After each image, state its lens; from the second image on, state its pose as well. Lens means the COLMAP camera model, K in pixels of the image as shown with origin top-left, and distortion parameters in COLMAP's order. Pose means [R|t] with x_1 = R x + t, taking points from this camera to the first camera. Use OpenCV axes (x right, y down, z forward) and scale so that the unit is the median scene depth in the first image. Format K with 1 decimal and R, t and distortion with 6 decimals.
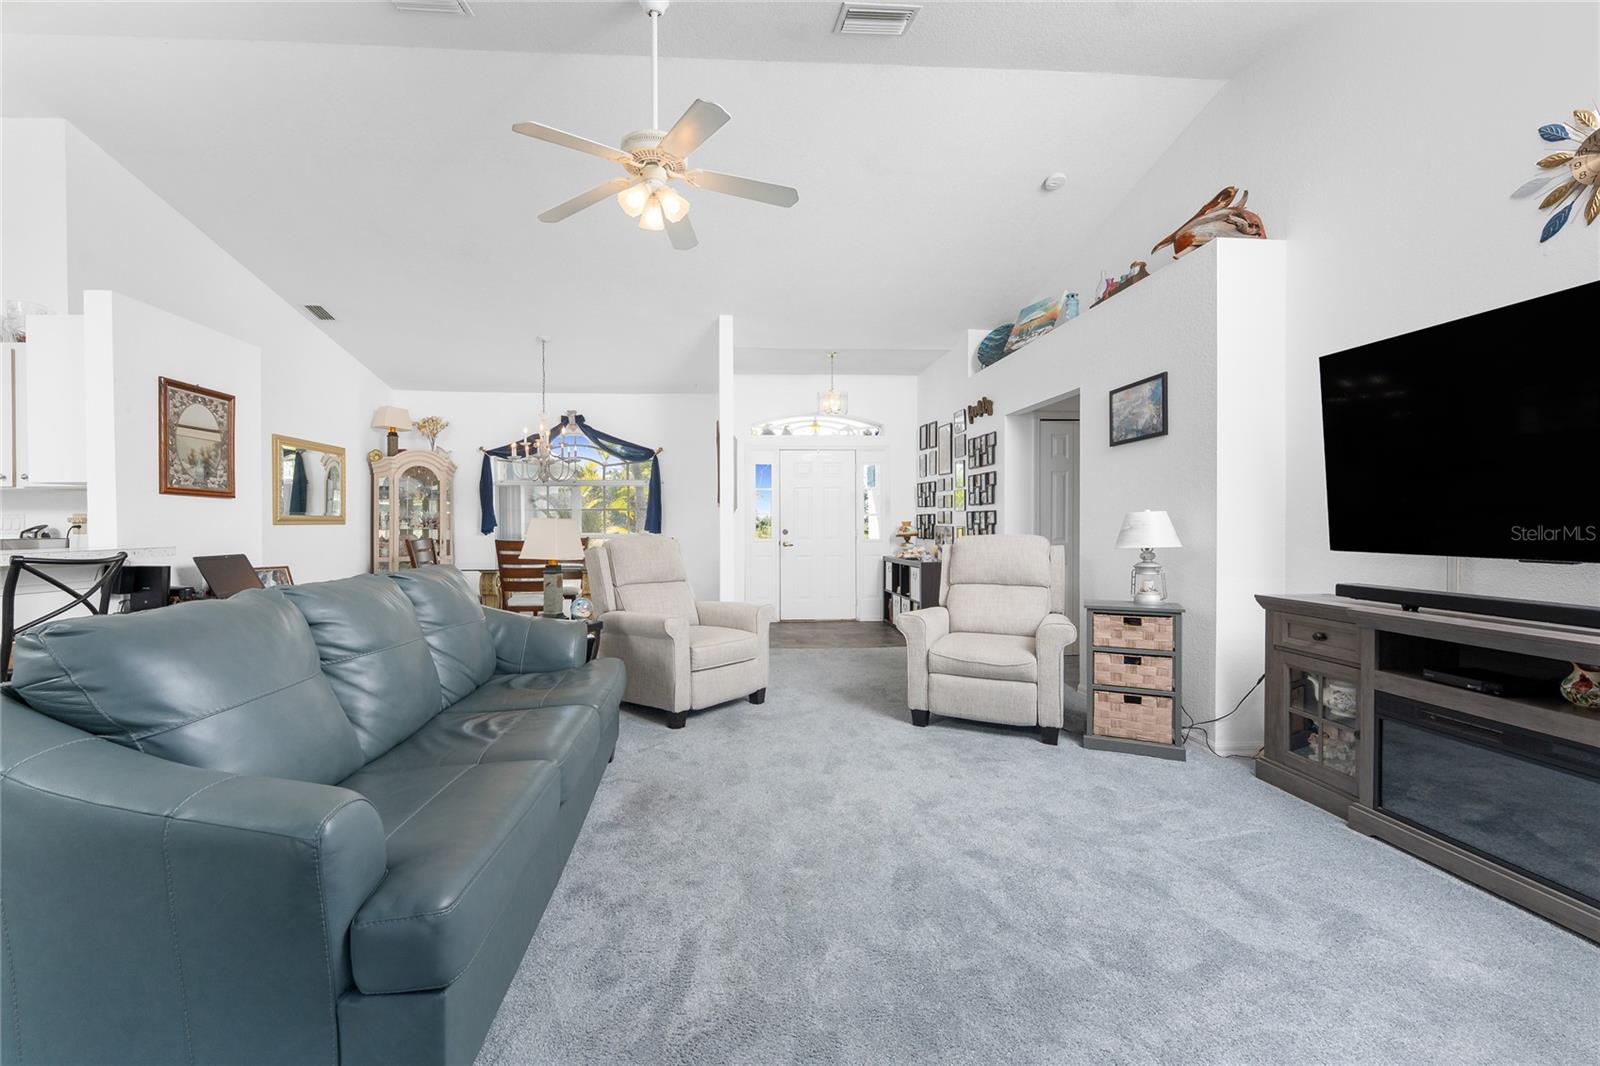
lens RADIAL K [[660.4, 0, 768.1], [0, 660.4, 527.8], [0, 0, 1]] dist [-0.000367, 0.000677]
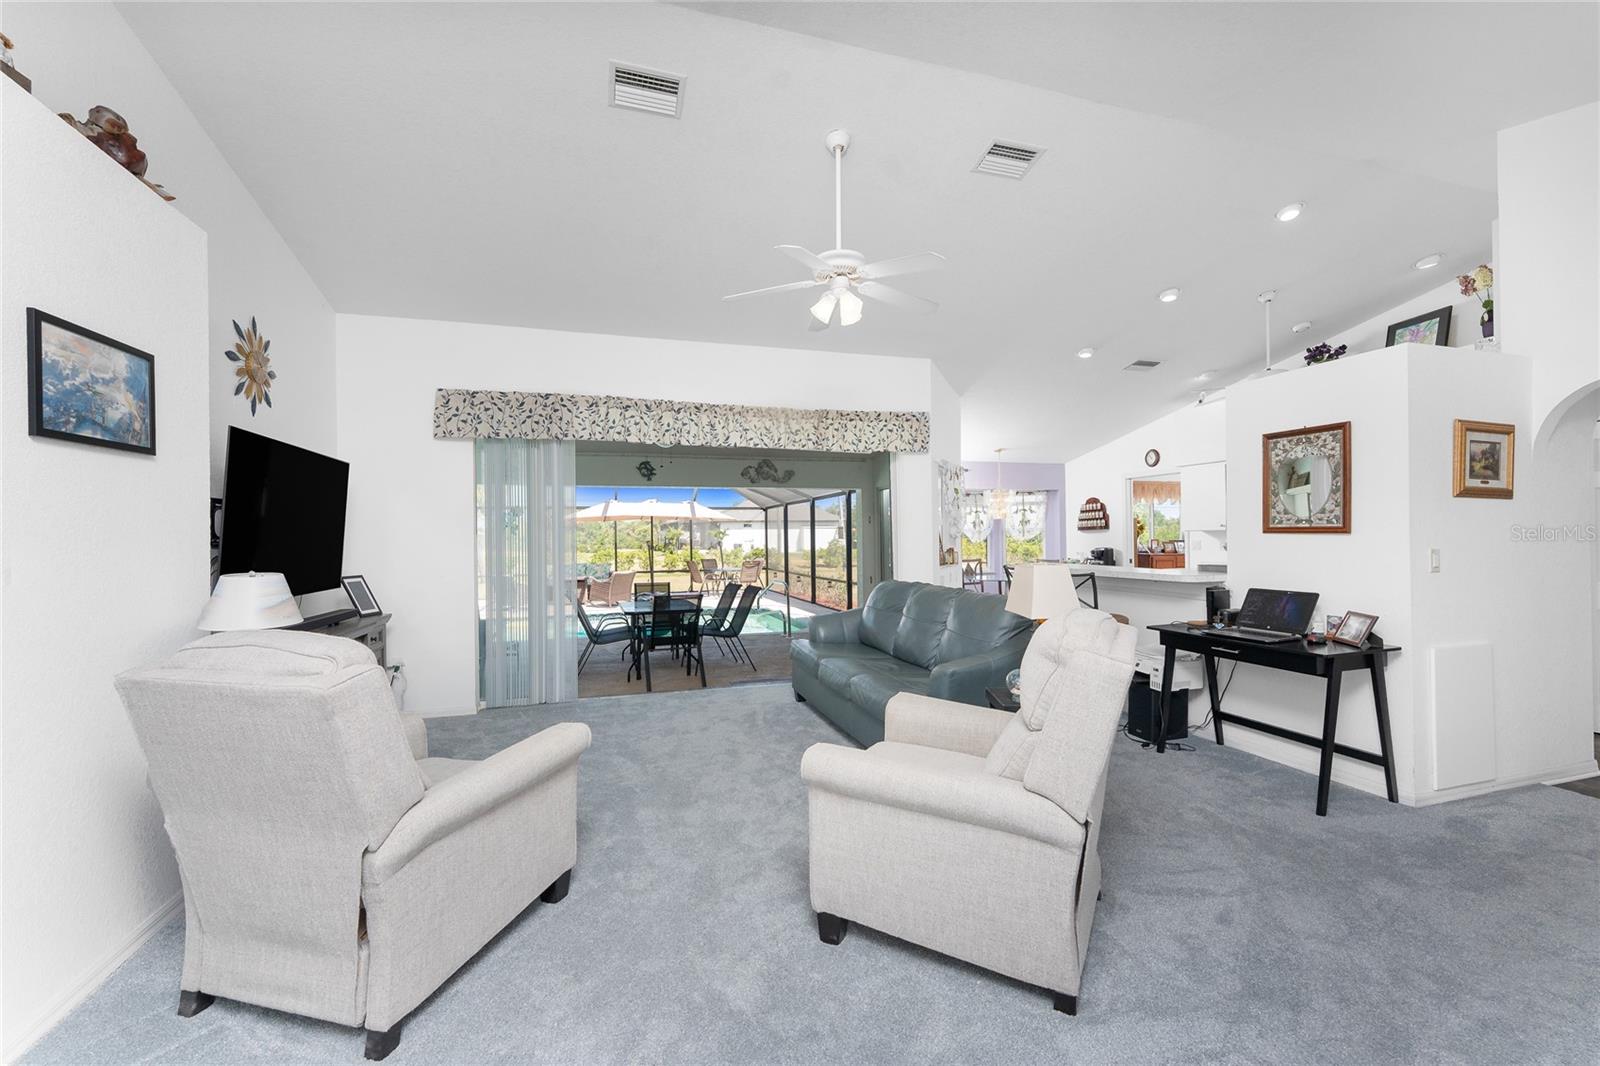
lens RADIAL K [[660.4, 0, 811.5], [0, 660.4, 539.8], [0, 0, 1]] dist [-0.000367, 0.000677]
pose [[-0.974462, 0.014647, -0.224076, 0.059688], [0.012827, 0.999872, 0.009578, -0.027003], [0.224187, 0.006459, -0.974525, 0.856423]]
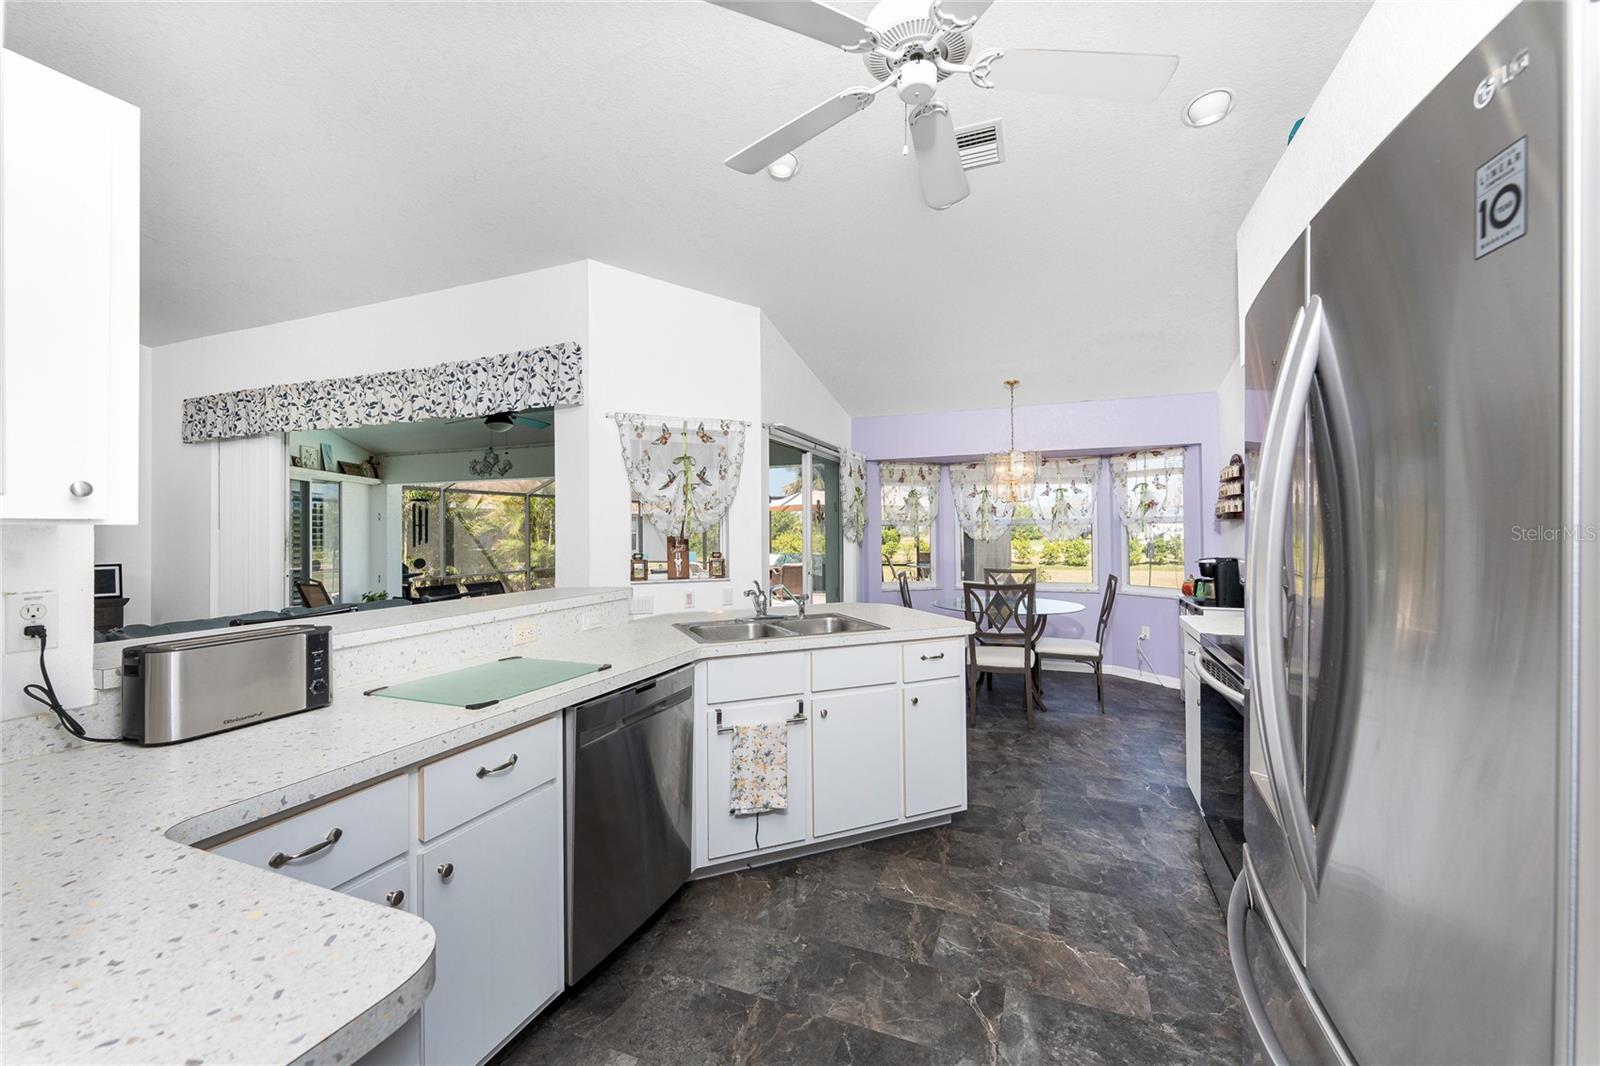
lens RADIAL K [[660.4, 0, 800.7], [0, 660.4, 517.5], [0, 0, 1]] dist [-0.000367, 0.000677]
pose [[-0.890035, 0.016862, 0.455581, -0.667272], [0.011943, 0.999835, -0.013673, -0.025418], [-0.455736, -0.006729, -0.890089, 0.478873]]
